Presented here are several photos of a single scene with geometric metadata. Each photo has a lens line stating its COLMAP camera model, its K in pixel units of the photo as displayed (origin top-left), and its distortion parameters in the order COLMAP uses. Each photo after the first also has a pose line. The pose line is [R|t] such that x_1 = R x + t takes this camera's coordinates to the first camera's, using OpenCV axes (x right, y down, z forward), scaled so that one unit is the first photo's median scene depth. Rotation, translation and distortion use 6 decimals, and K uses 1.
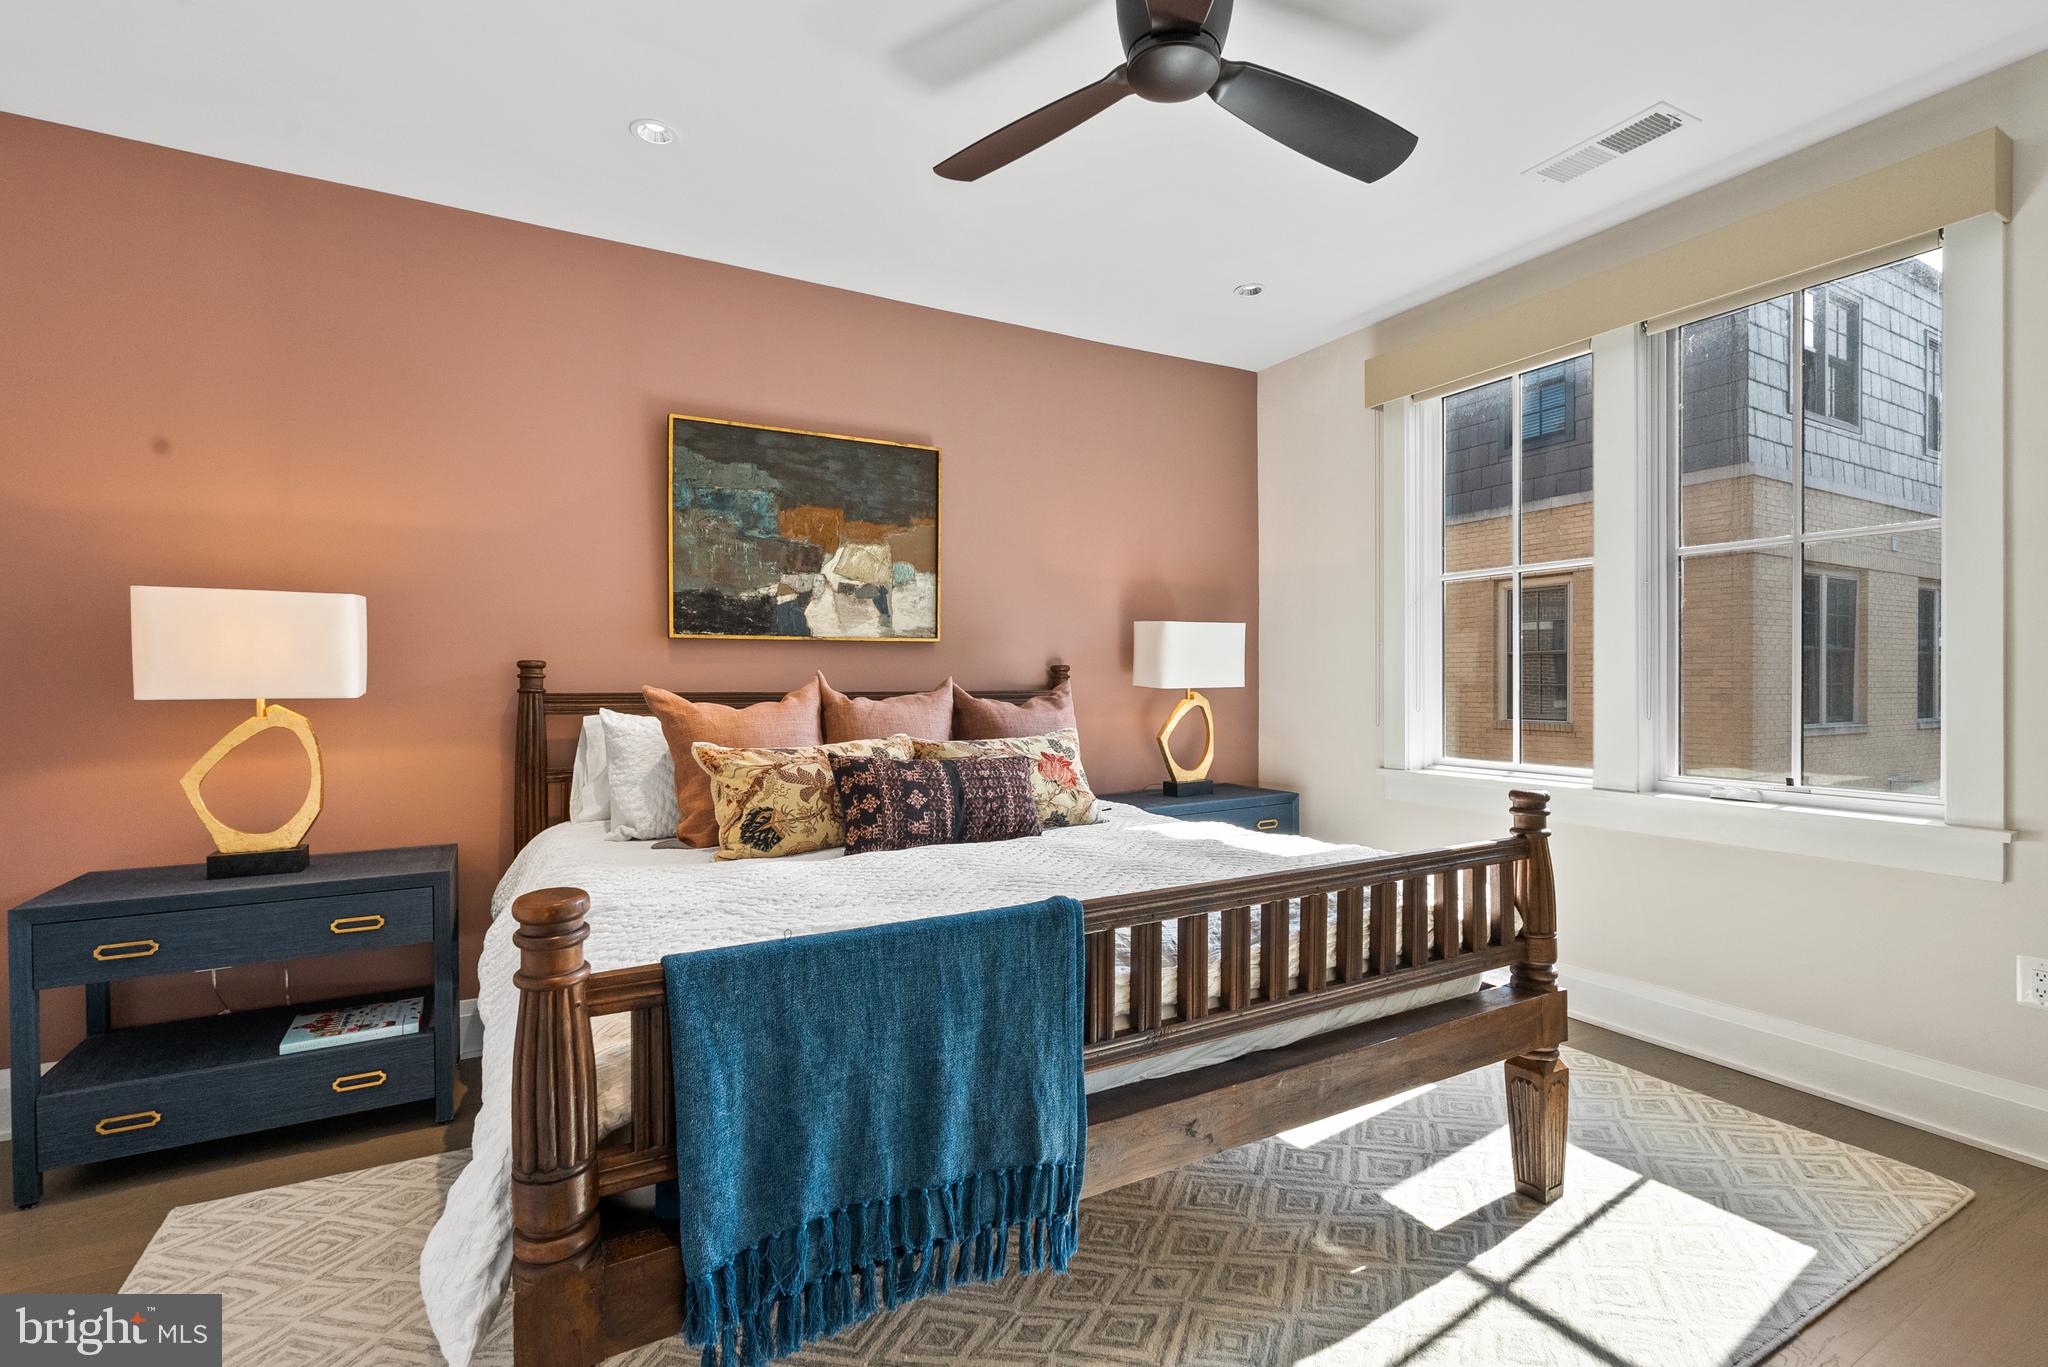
lens RADIAL K [[918.7, 0, 1030.6], [0, 918.7, 680.3], [0, 0, 1]] dist [-0.002722, 0.000858]
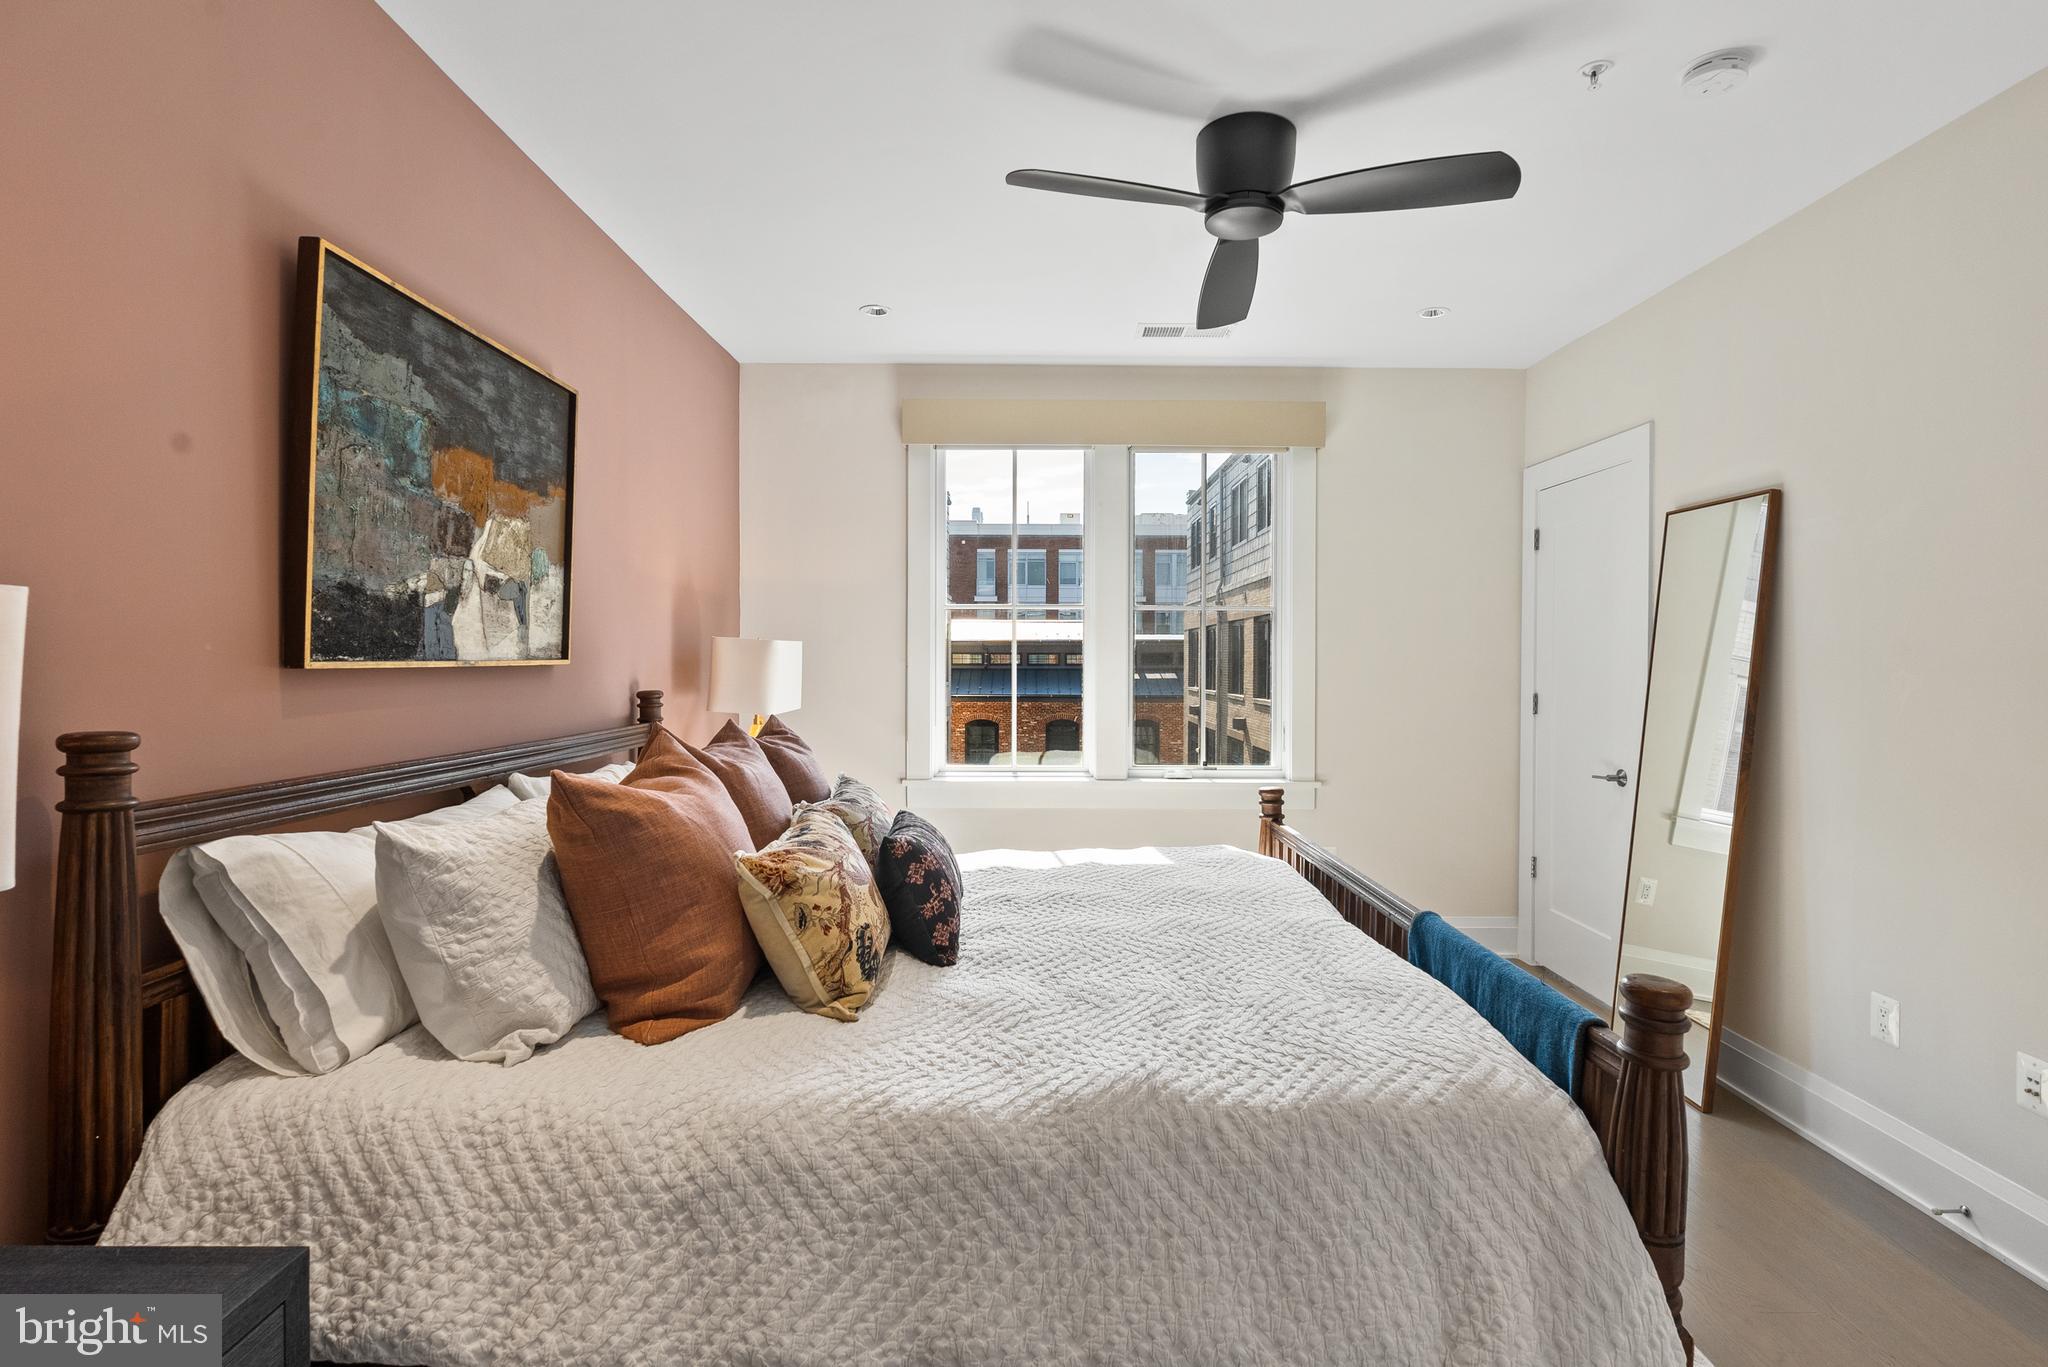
lens RADIAL K [[966.4, 0, 1036.2], [0, 966.4, 663.1], [0, 0, 1]] dist [-0.008932, 0.001047]
pose [[0.484020, 0.004727, 0.875044, -0.623203], [-0.006461, 0.999977, -0.001828, -0.047814], [-0.875033, -0.004769, 0.484039, 0.355219]]
